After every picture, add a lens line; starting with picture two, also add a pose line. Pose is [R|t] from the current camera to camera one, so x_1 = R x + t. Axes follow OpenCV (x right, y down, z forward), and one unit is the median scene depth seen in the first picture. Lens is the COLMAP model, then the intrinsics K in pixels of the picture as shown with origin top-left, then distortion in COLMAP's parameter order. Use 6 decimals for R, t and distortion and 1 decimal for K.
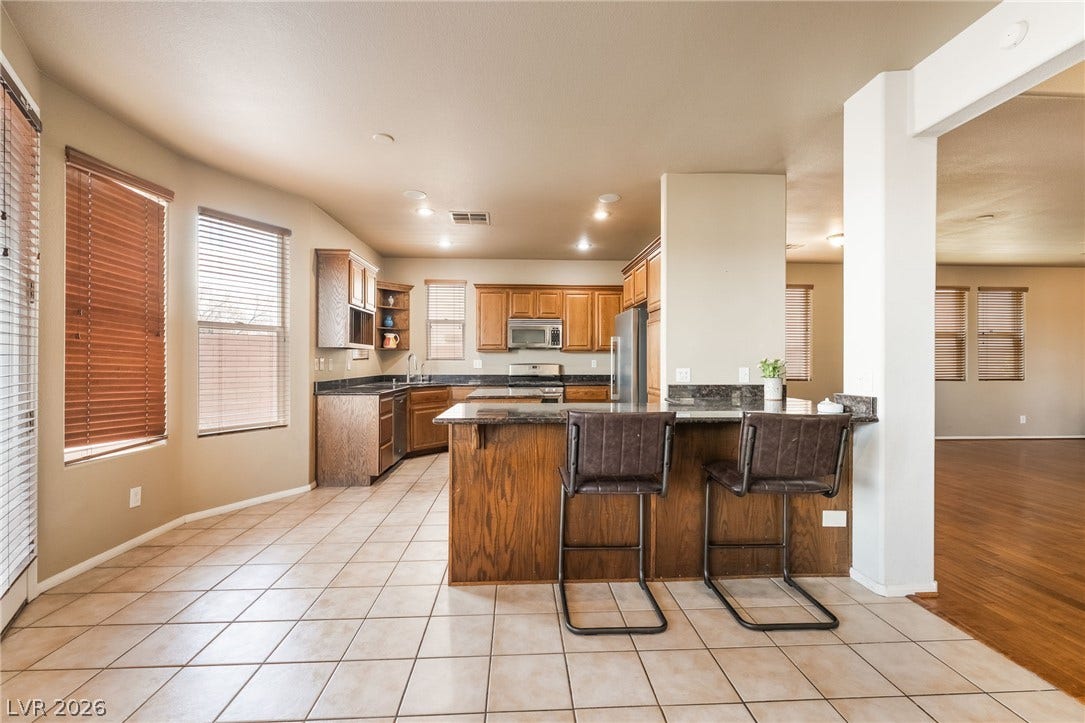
lens RADIAL K [[446.6, 0, 544.8], [0, 446.6, 361.8], [0, 0, 1]] dist [-0.002553, -0.000013]
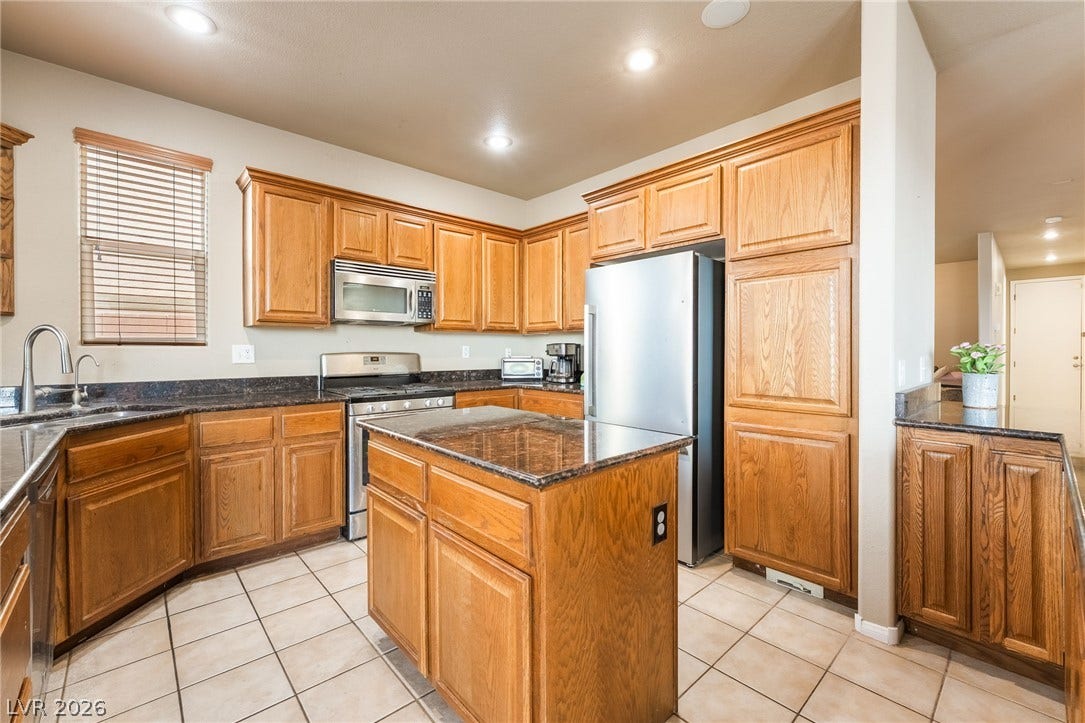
lens RADIAL K [[446.6, 0, 542.7], [0, 446.6, 353.9], [0, 0, 1]] dist [-0.002553, -0.000013]
pose [[0.779250, -0.007927, 0.626663, -0.201818], [0.002971, 0.999955, 0.008954, 0.001857], [-0.626706, -0.005116, 0.779239, 0.474931]]
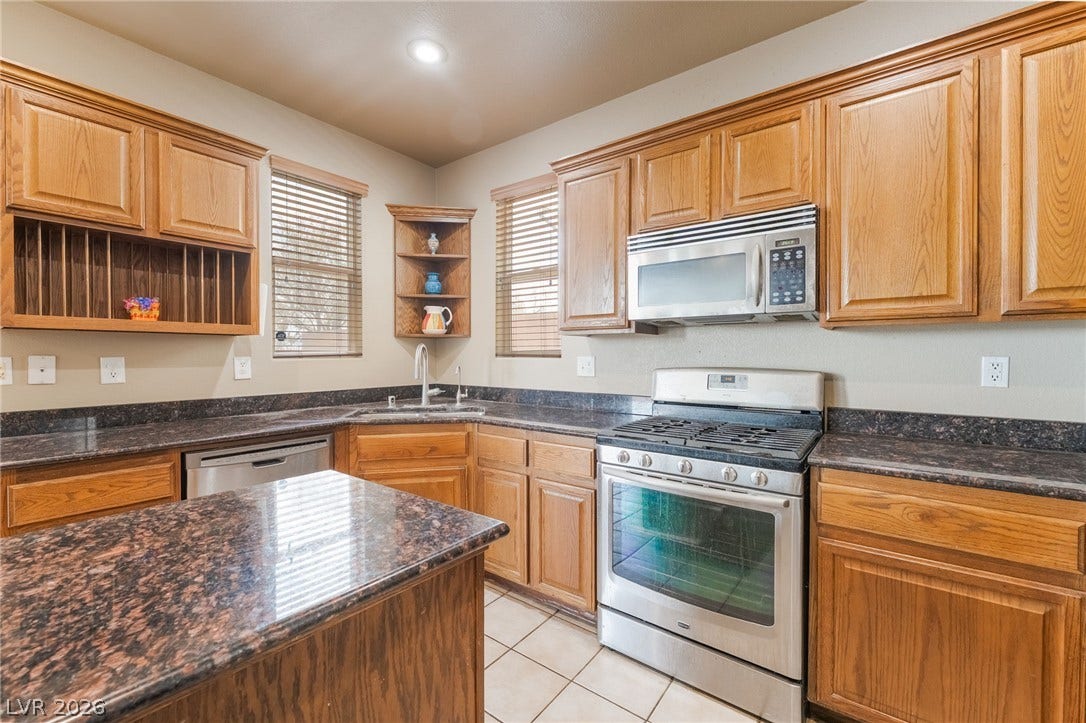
lens RADIAL K [[447.1, 0, 522.7], [0, 447.1, 352.7], [0, 0, 1]] dist [-0.002553, -0.000013]
pose [[0.737986, -0.003774, -0.674806, 0.087505], [0.001734, 0.999992, -0.003696, -0.006180], [0.674814, 0.001557, 0.737986, 0.675186]]
